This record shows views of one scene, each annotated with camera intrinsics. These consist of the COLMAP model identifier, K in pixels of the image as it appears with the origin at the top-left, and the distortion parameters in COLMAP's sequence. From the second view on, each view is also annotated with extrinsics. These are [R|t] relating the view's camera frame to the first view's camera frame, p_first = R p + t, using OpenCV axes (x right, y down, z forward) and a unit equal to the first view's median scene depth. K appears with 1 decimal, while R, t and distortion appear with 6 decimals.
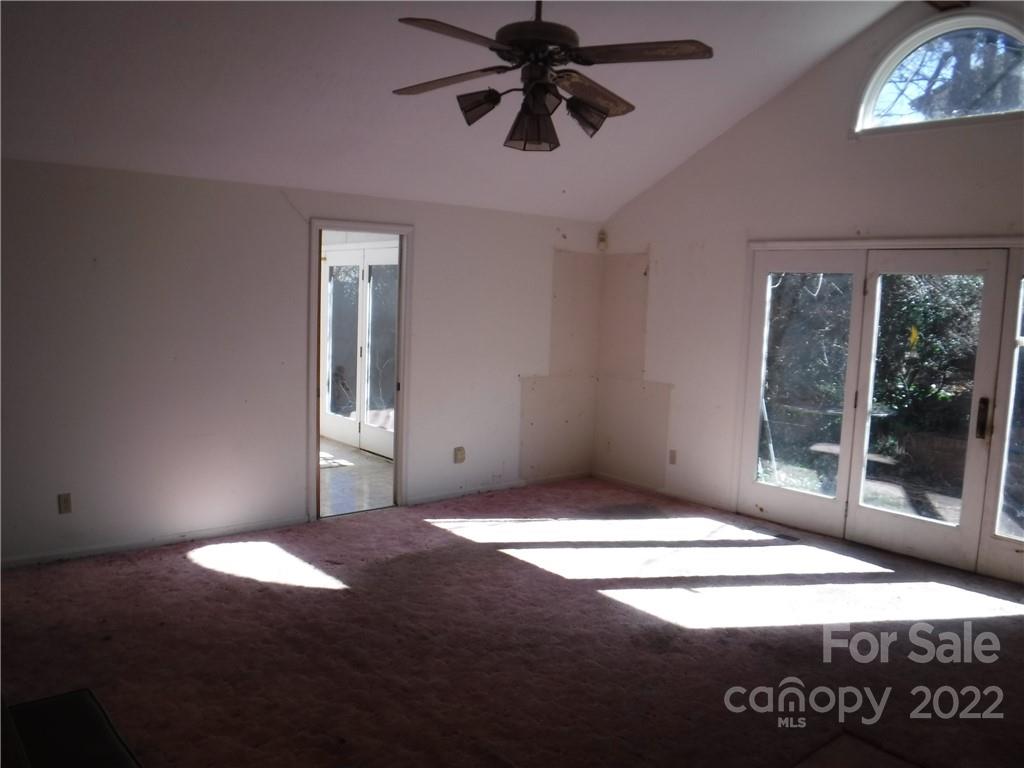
lens RADIAL K [[825.3, 0, 517.2], [0, 825.3, 390.1], [0, 0, 1]] dist [-0.106070, 0.041720]
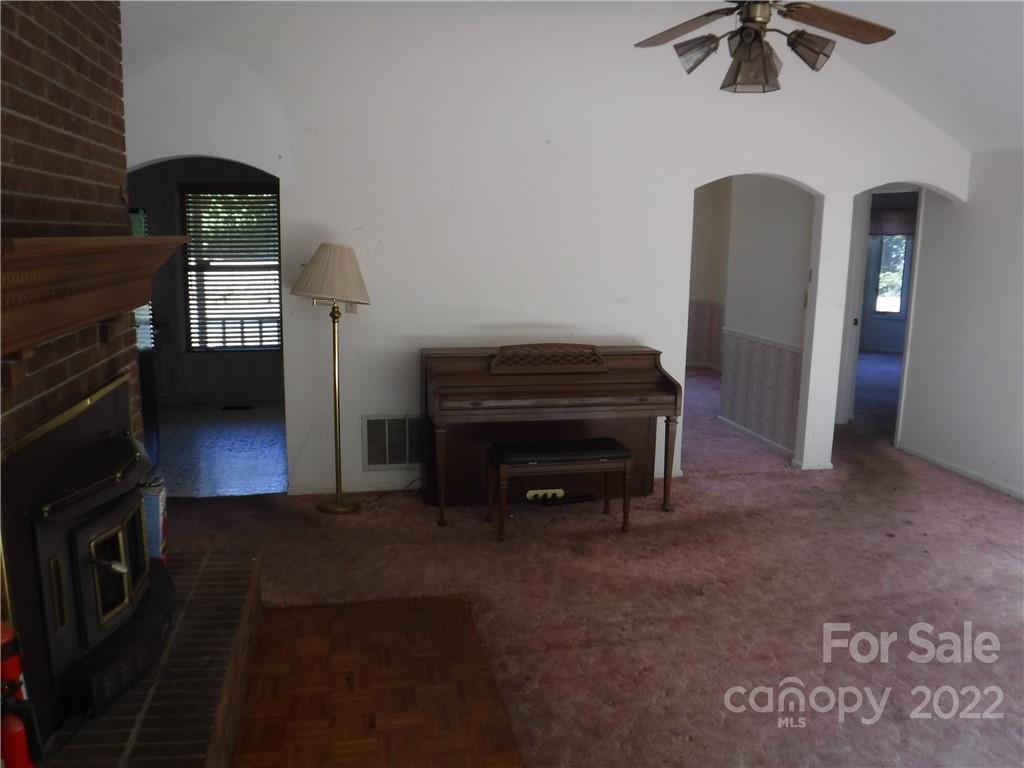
lens RADIAL K [[825.3, 0, 517.2], [0, 825.3, 390.1], [0, 0, 1]] dist [-0.106070, 0.041720]
pose [[-0.455696, 0.126296, -0.881130, 0.541818], [-0.133474, 0.968997, 0.207919, -0.059133], [0.880071, 0.212356, -0.424711, 0.645824]]
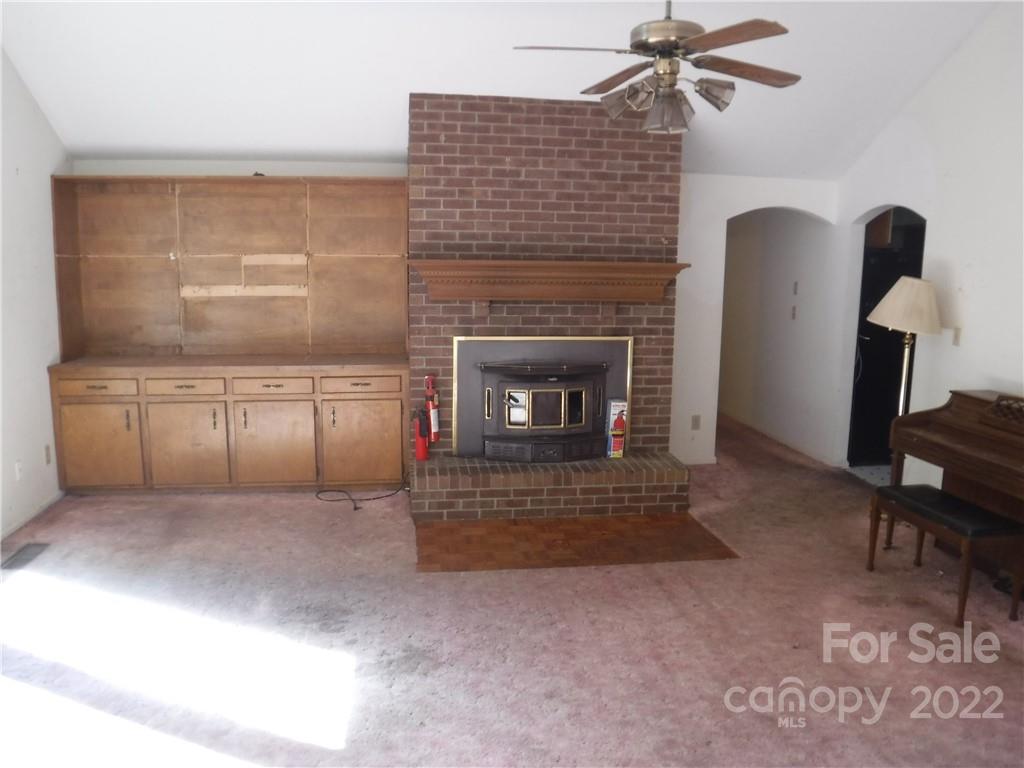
lens RADIAL K [[825.3, 0, 517.2], [0, 825.3, 390.1], [0, 0, 1]] dist [-0.106070, 0.041720]
pose [[-0.860328, -0.126971, 0.493675, -0.215636], [0.013739, 0.962353, 0.271457, -0.136265], [-0.509556, 0.240324, -0.826194, 1.109555]]
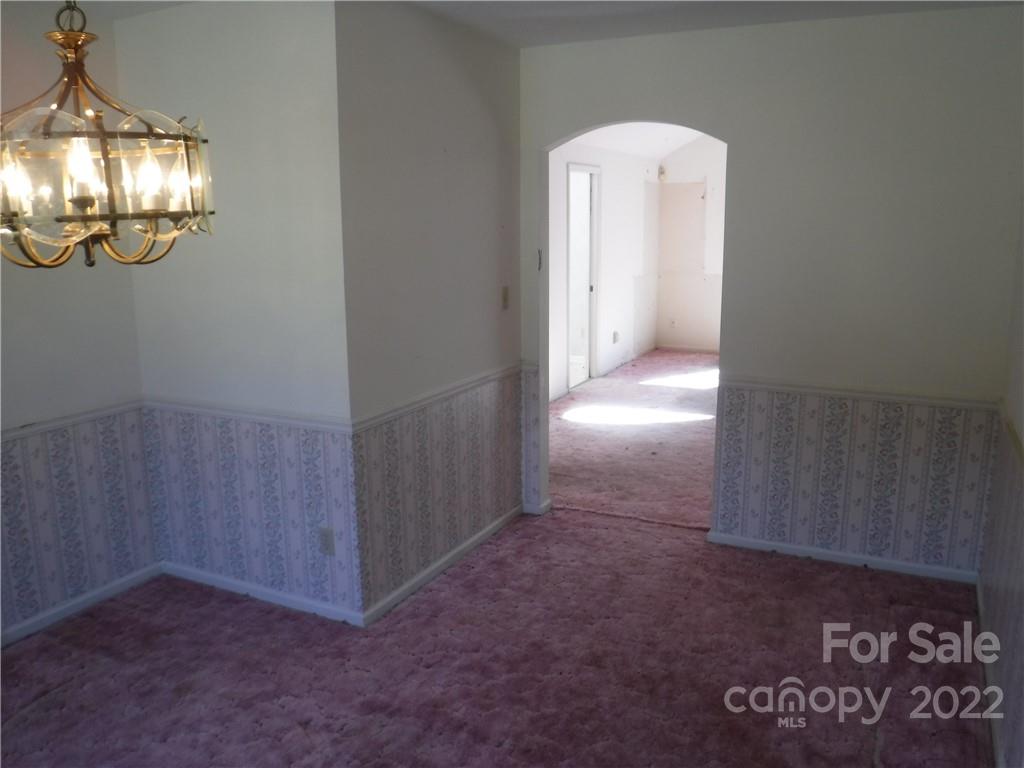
lens RADIAL K [[825.3, 0, 517.2], [0, 825.3, 390.1], [0, 0, 1]] dist [-0.106070, 0.041720]
pose [[0.915230, -0.125685, 0.382829, -0.881540], [0.088779, 0.989659, 0.112667, -0.002407], [-0.393031, -0.069129, 0.916923, -0.213193]]
